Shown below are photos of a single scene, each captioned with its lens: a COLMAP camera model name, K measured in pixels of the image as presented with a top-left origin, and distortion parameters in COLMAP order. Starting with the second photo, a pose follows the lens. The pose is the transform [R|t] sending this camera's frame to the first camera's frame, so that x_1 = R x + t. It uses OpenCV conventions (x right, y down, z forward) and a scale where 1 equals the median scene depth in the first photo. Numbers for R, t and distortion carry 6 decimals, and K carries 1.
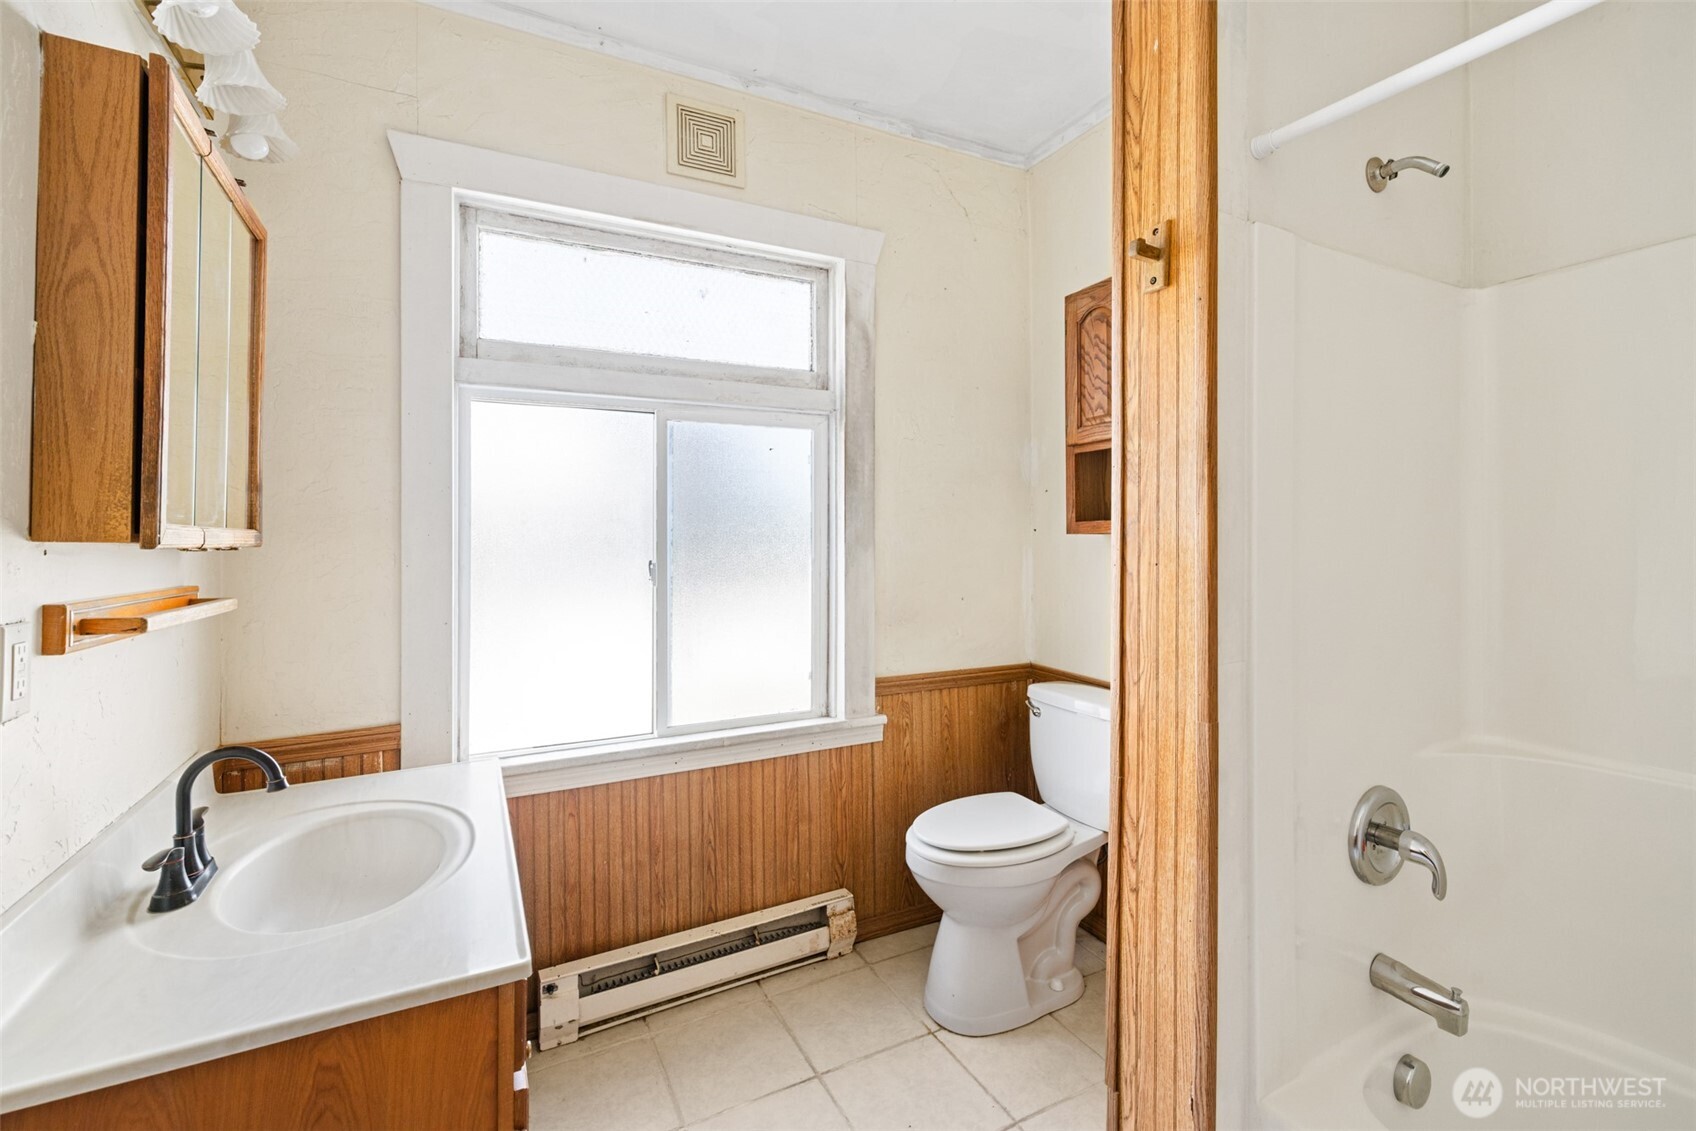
lens RADIAL K [[722.2, 0, 828.8], [0, 722.2, 547.8], [0, 0, 1]] dist [0.003131, -0.000166]
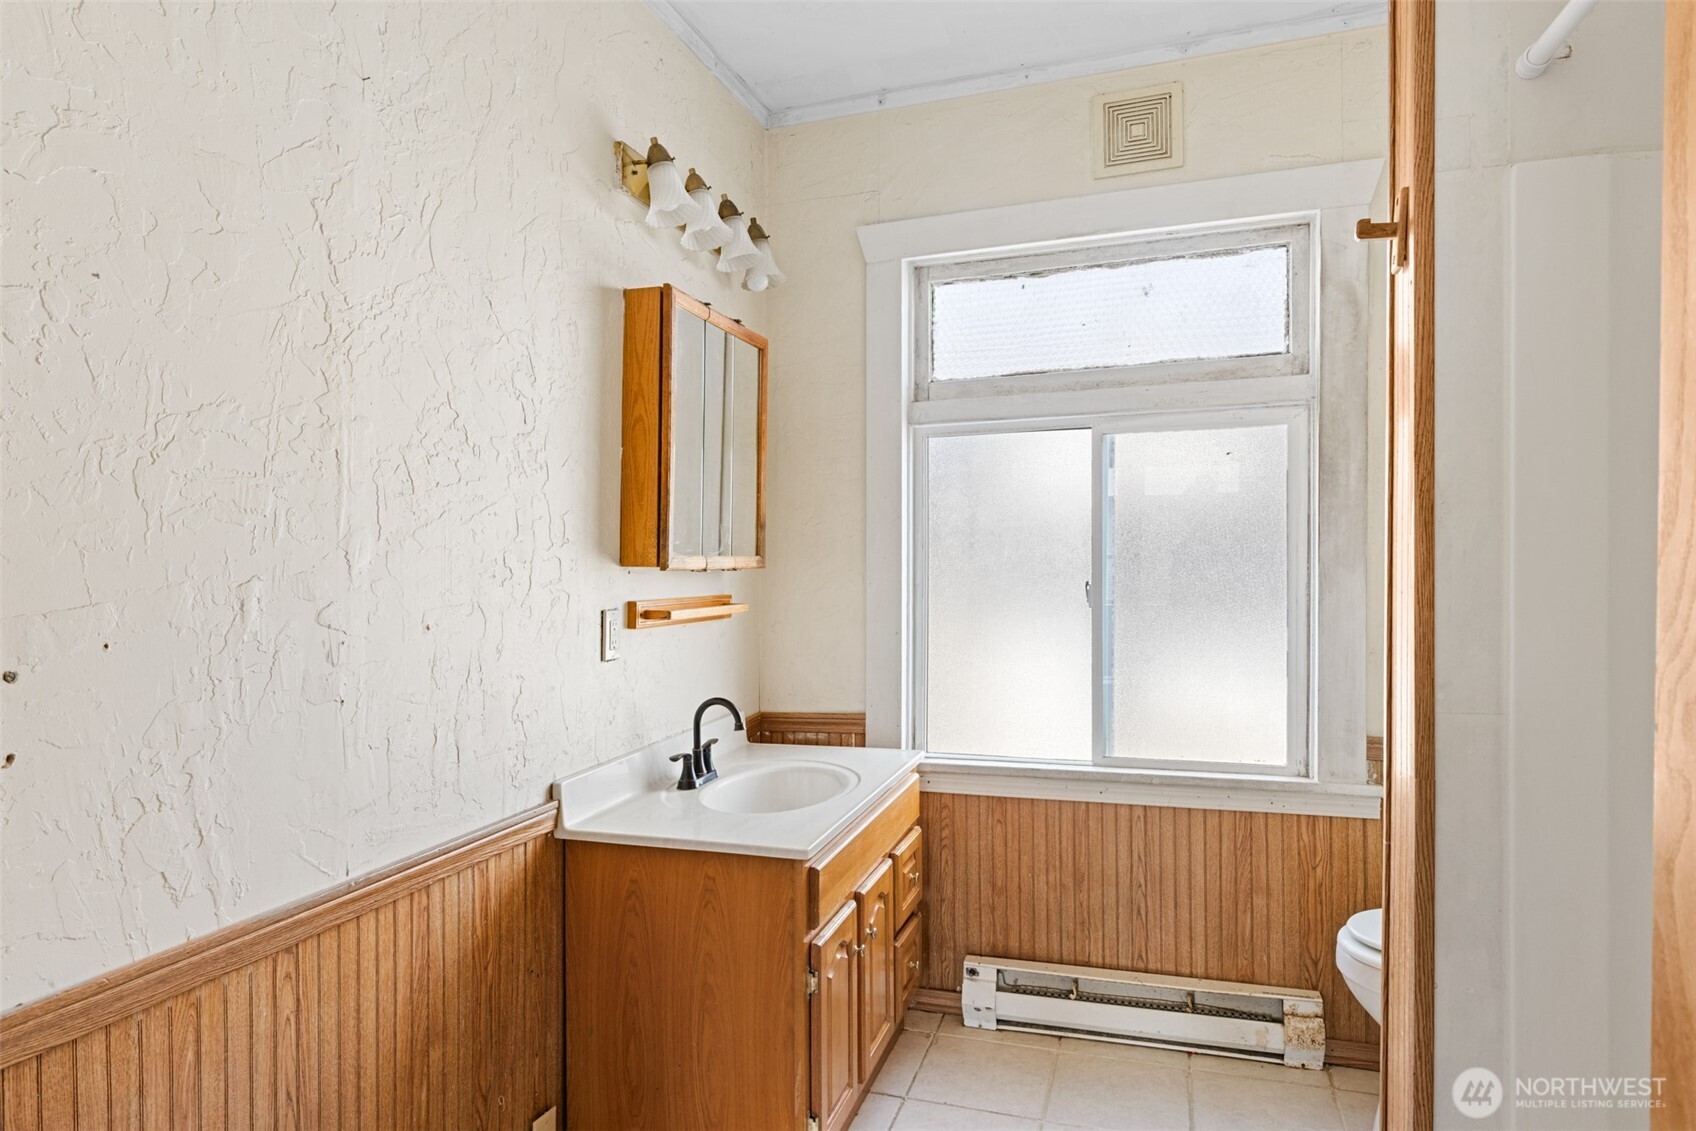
lens RADIAL K [[975.5, 0, 852.3], [0, 975.5, 568.7], [0, 0, 1]] dist [0.014094, -0.001742]
pose [[0.713531, 0.002779, -0.700618, 0.471186], [0.000607, 0.999989, 0.004585, -0.006257], [0.700624, -0.003697, 0.713522, -0.161518]]
